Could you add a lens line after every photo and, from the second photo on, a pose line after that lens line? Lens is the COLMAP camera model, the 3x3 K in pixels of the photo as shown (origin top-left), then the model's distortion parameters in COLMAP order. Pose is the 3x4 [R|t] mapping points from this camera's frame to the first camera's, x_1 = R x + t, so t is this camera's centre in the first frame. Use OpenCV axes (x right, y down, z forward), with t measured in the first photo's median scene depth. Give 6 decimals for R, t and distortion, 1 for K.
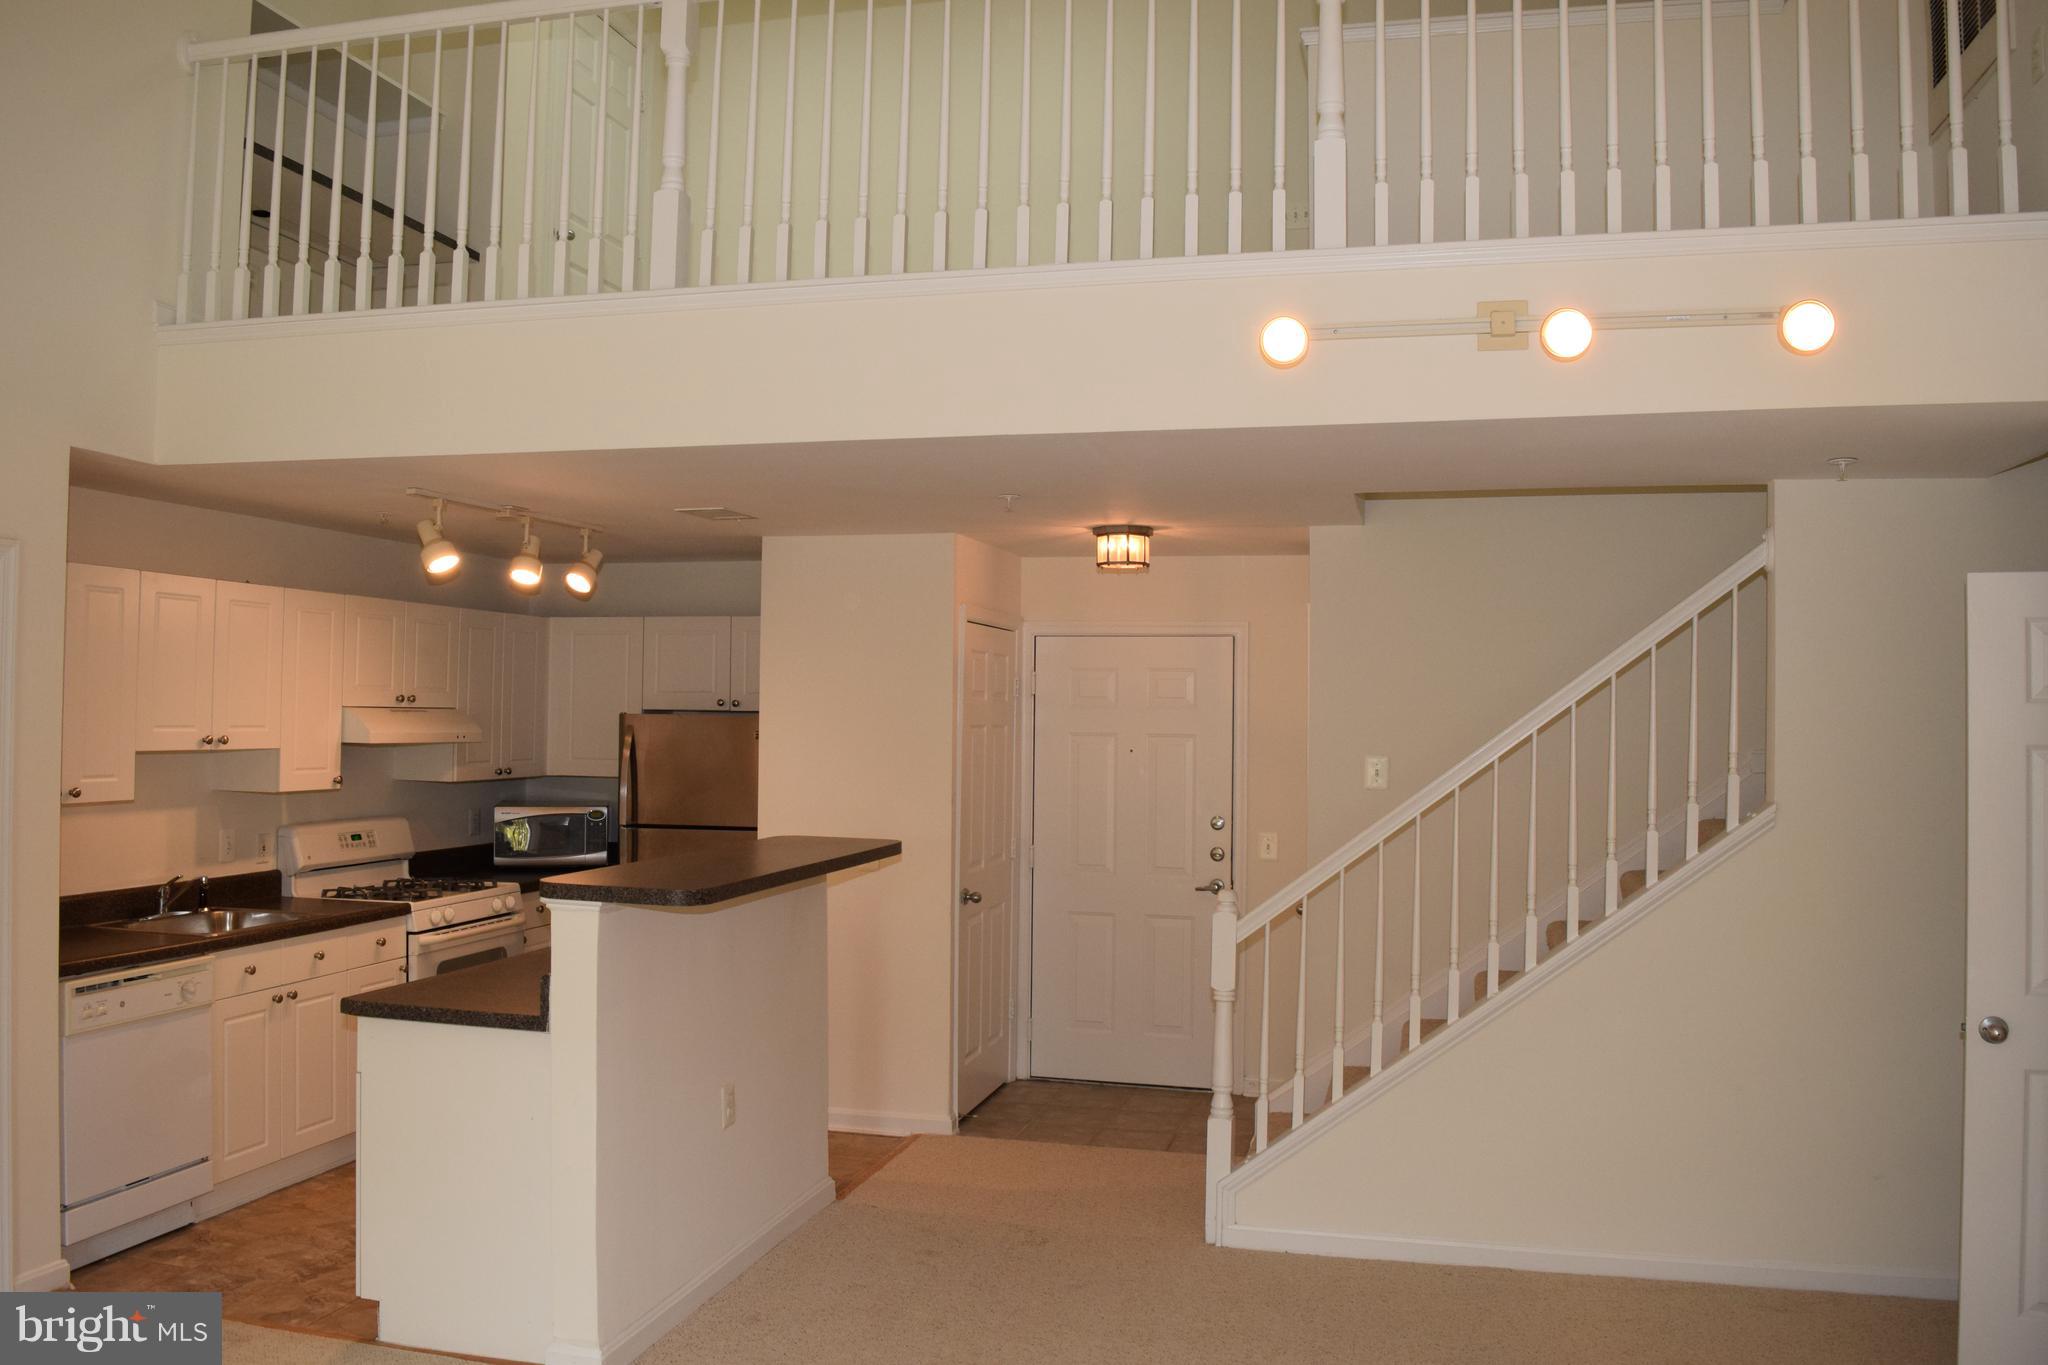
lens RADIAL K [[1615.9, 0, 1022.9], [0, 1615.9, 671.3], [0, 0, 1]] dist [-0.093475, 0.020628]
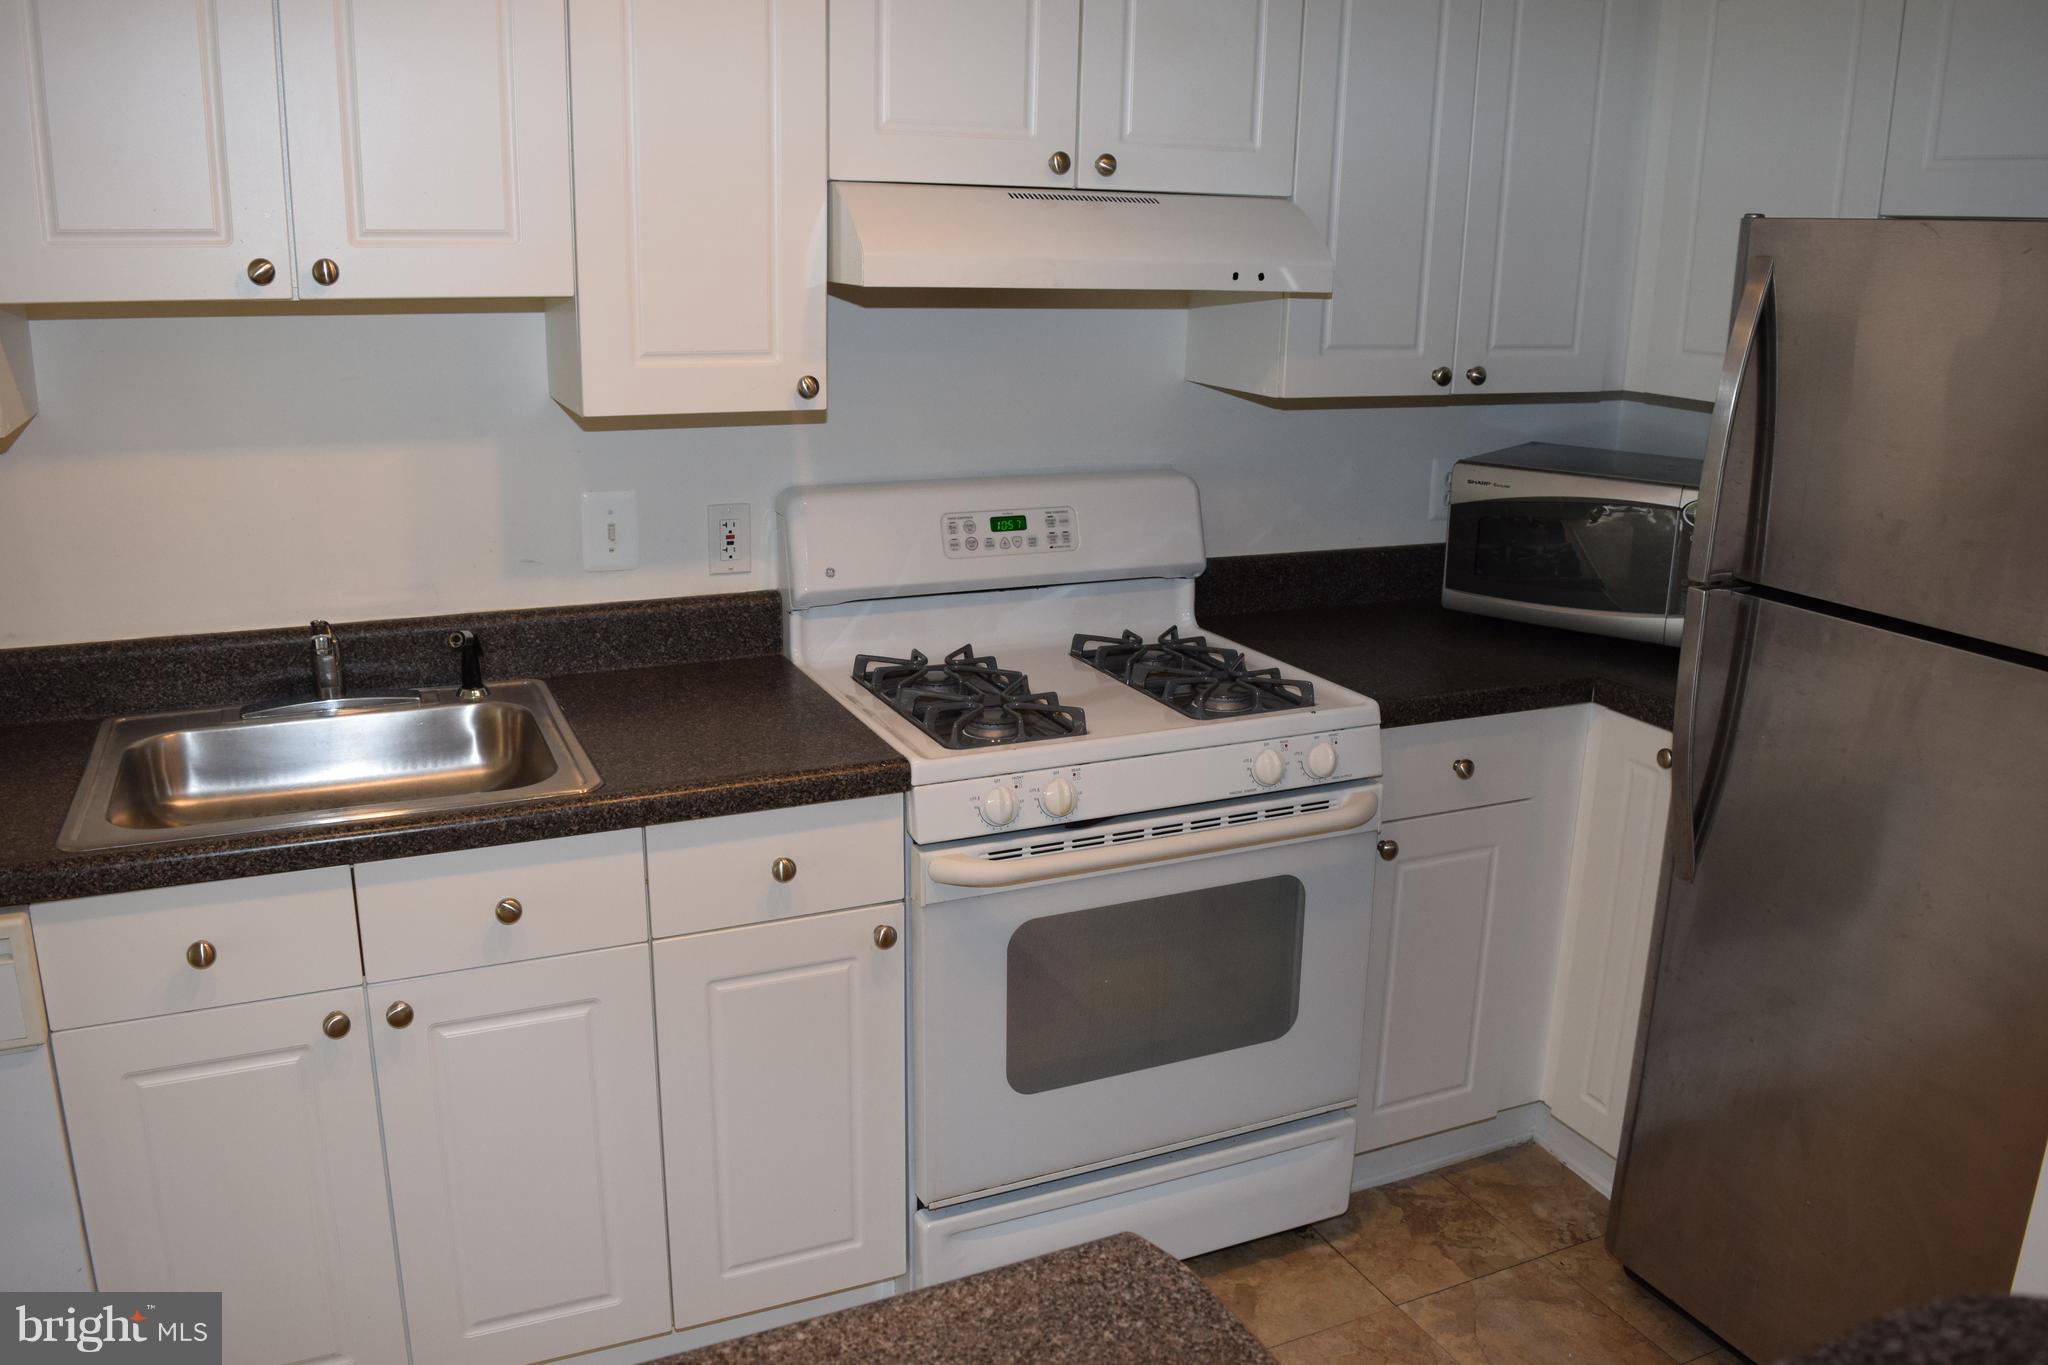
lens RADIAL K [[1615.9, 0, 1018.6], [0, 1615.9, 677.7], [0, 0, 1]] dist [-0.093475, 0.020628]
pose [[0.631386, 0.209400, -0.746661, -0.110742], [0.006917, 0.961293, 0.275443, 0.031220], [0.775438, -0.179075, 0.605498, 0.804549]]
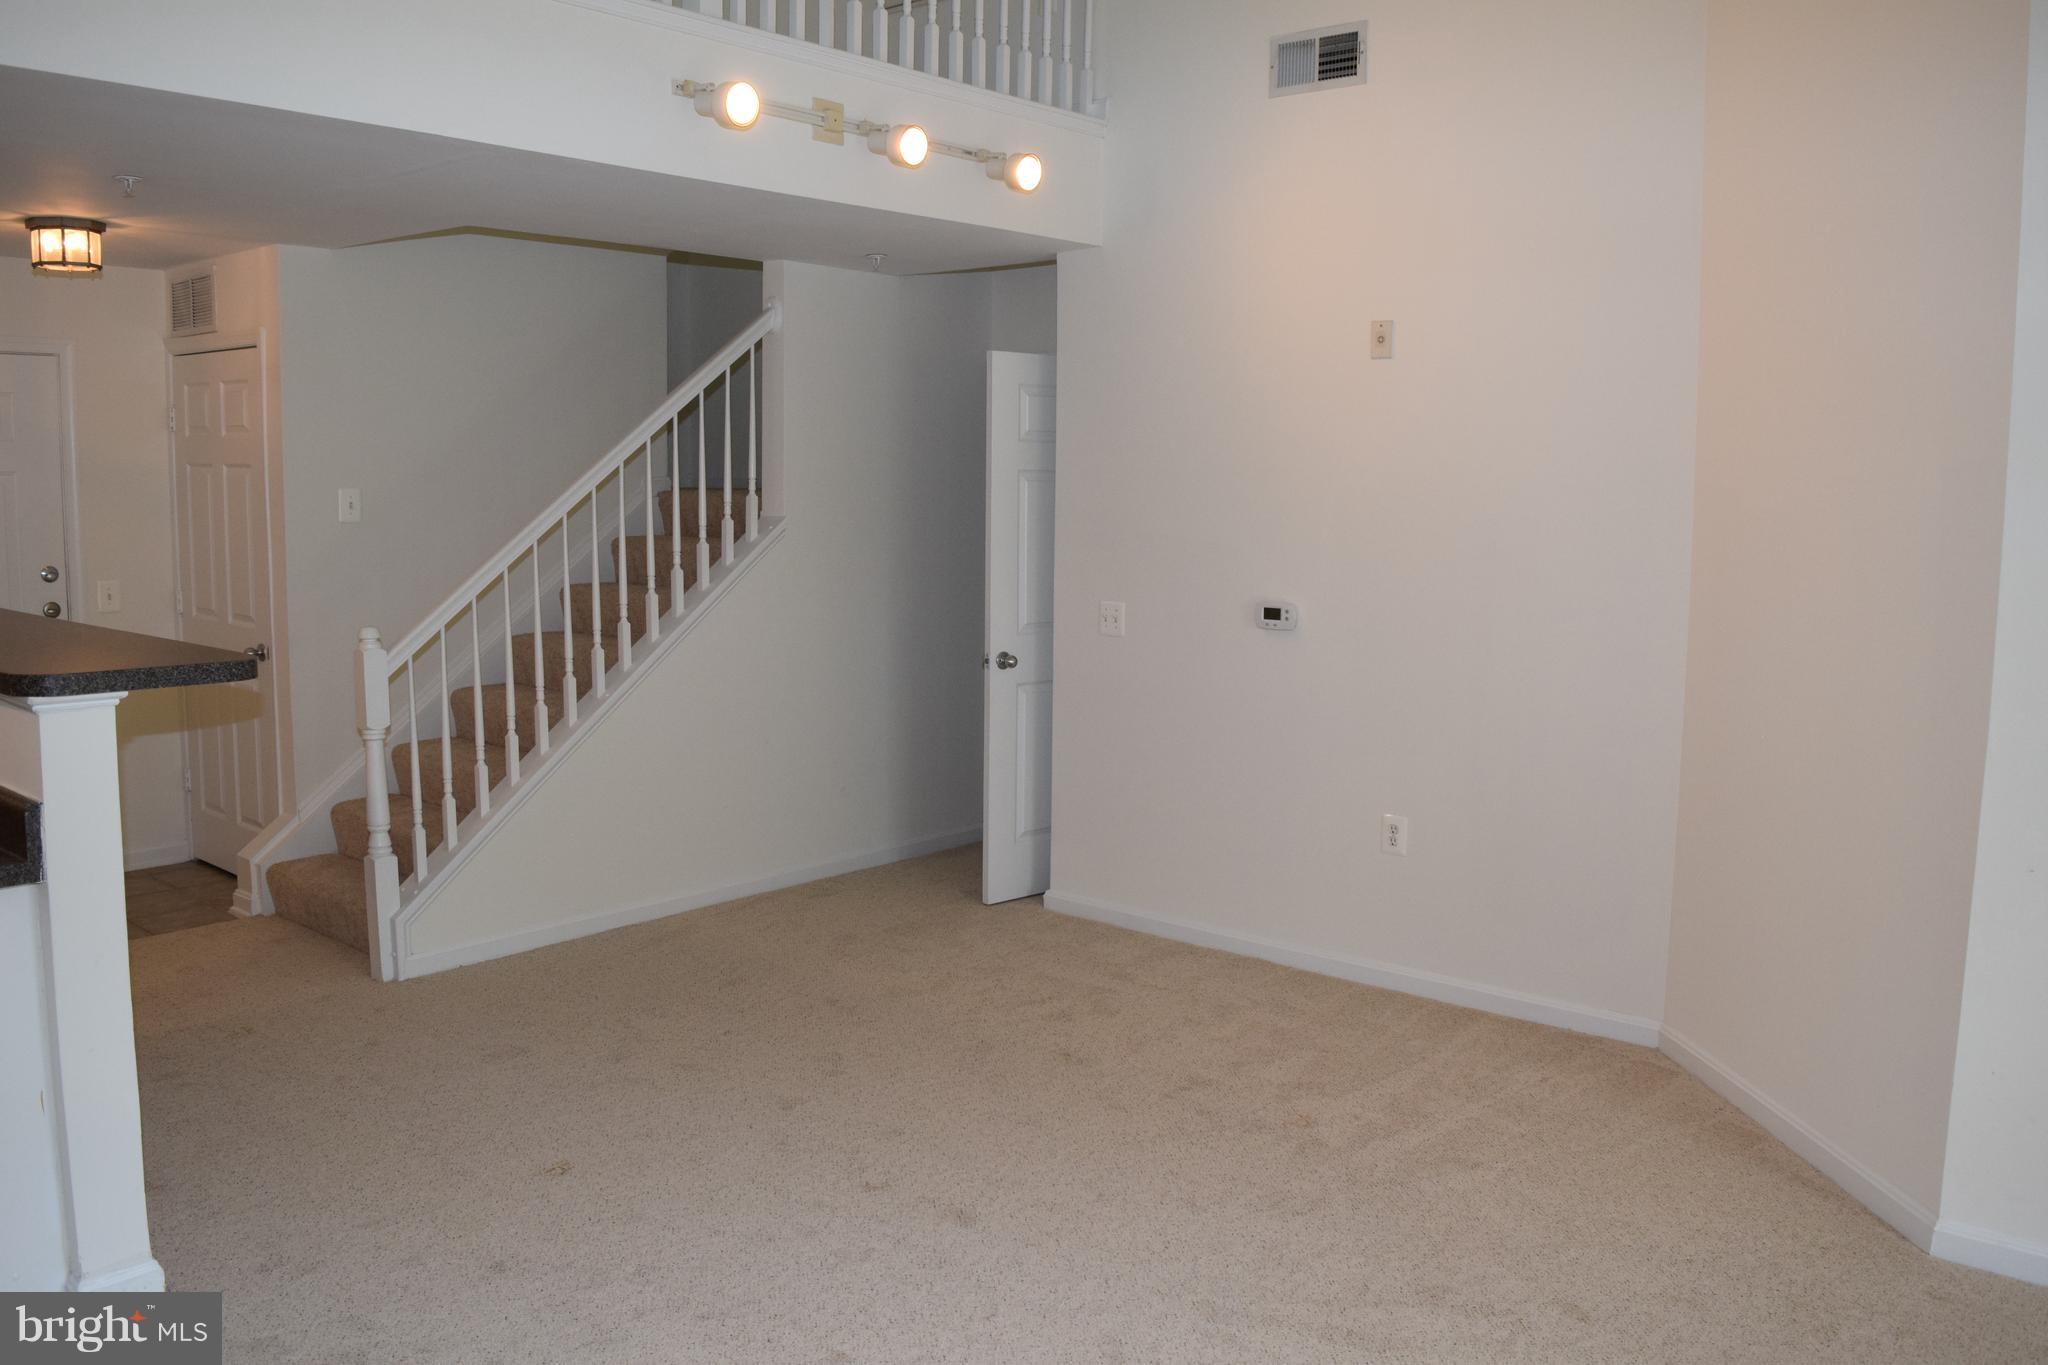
lens RADIAL K [[1615.9, 0, 1070.7], [0, 1615.9, 661.2], [0, 0, 1]] dist [-0.093475, 0.020628]
pose [[0.418412, -0.112556, 0.901256, -0.475968], [-0.033470, 0.989707, 0.139141, 0.007543], [-0.907641, -0.088383, 0.410338, 0.186608]]
